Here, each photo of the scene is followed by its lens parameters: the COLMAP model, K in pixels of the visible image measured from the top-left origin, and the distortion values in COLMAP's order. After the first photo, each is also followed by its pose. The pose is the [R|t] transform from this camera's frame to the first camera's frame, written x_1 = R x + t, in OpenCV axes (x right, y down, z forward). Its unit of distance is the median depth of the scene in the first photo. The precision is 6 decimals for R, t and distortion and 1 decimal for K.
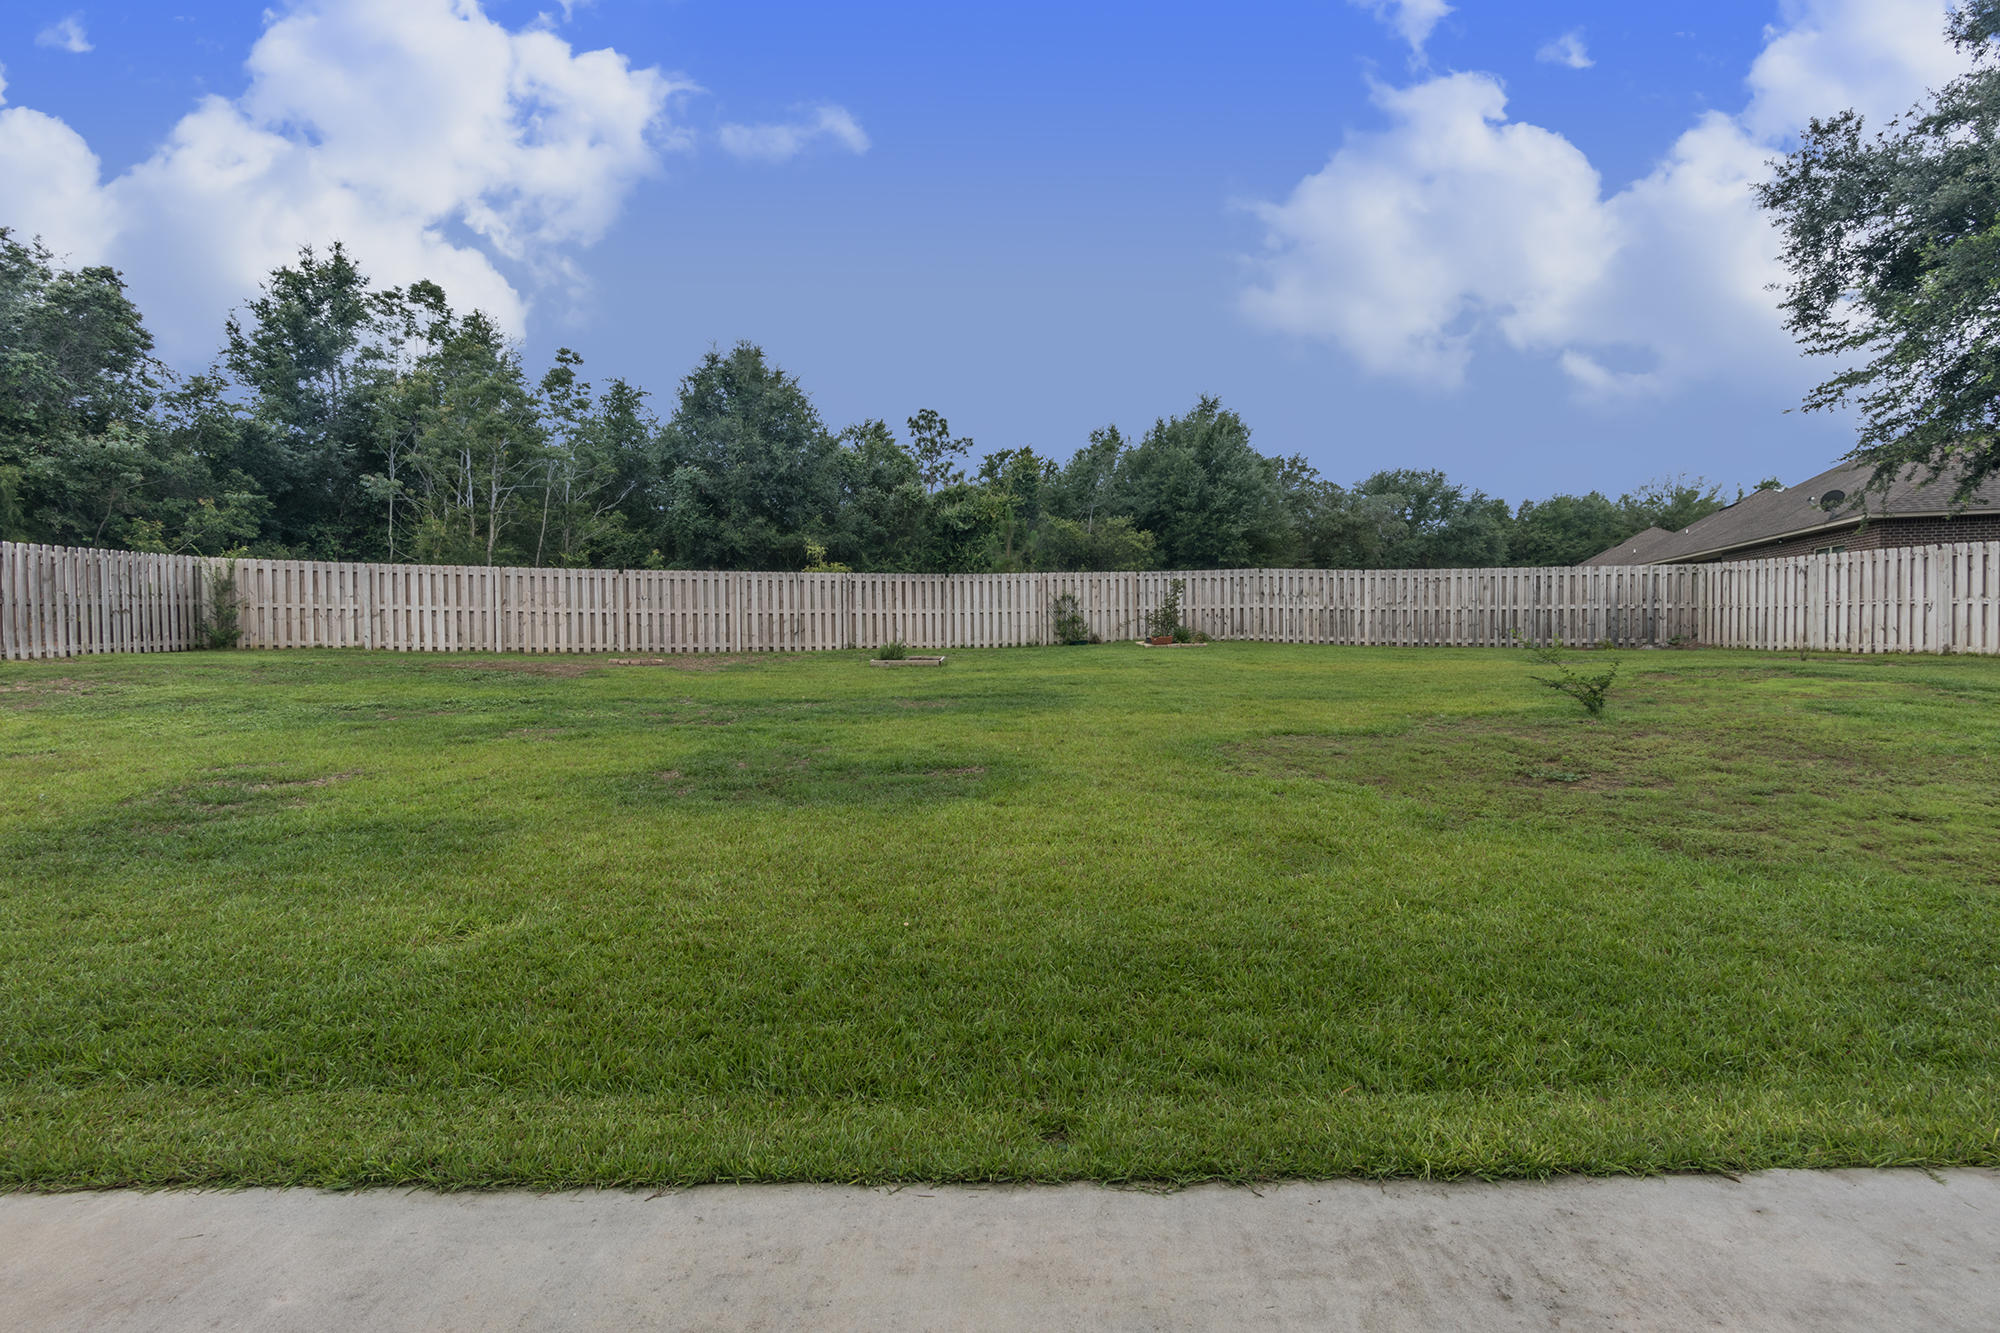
lens RADIAL K [[985.2, 0, 999.6], [0, 985.2, 668.6], [0, 0, 1]] dist [0.005585, -0.002142]
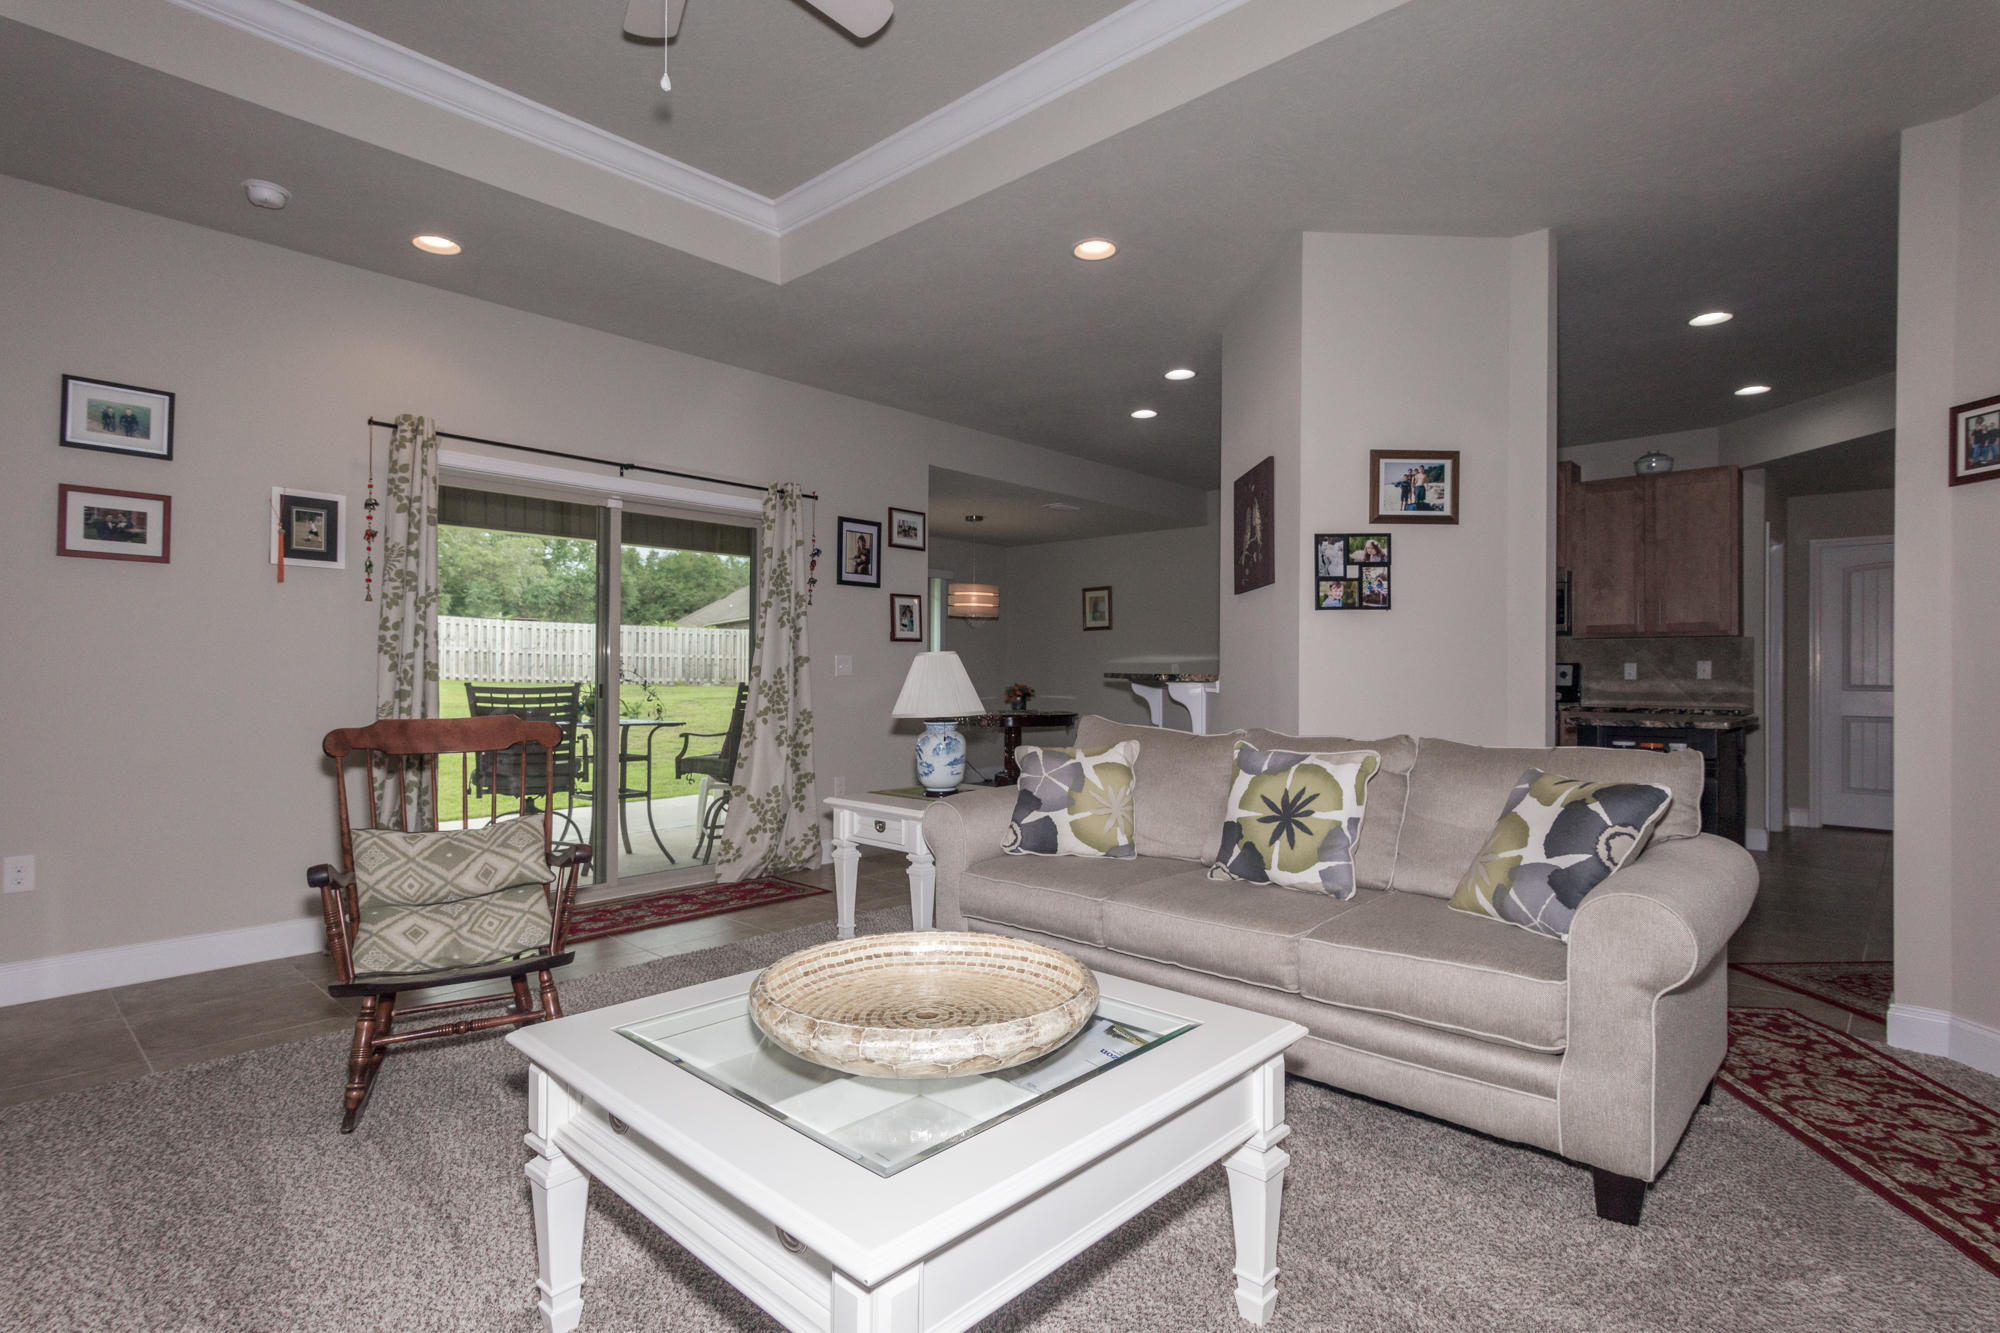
lens RADIAL K [[985.2, 0, 1007.3], [0, 985.2, 677.6], [0, 0, 1]] dist [0.005585, -0.002142]
pose [[0.677021, 0.010337, 0.735891, -0.091193], [0.007637, 0.999749, -0.021070, 0.001903], [-0.735924, 0.019885, 0.676772, -0.241929]]
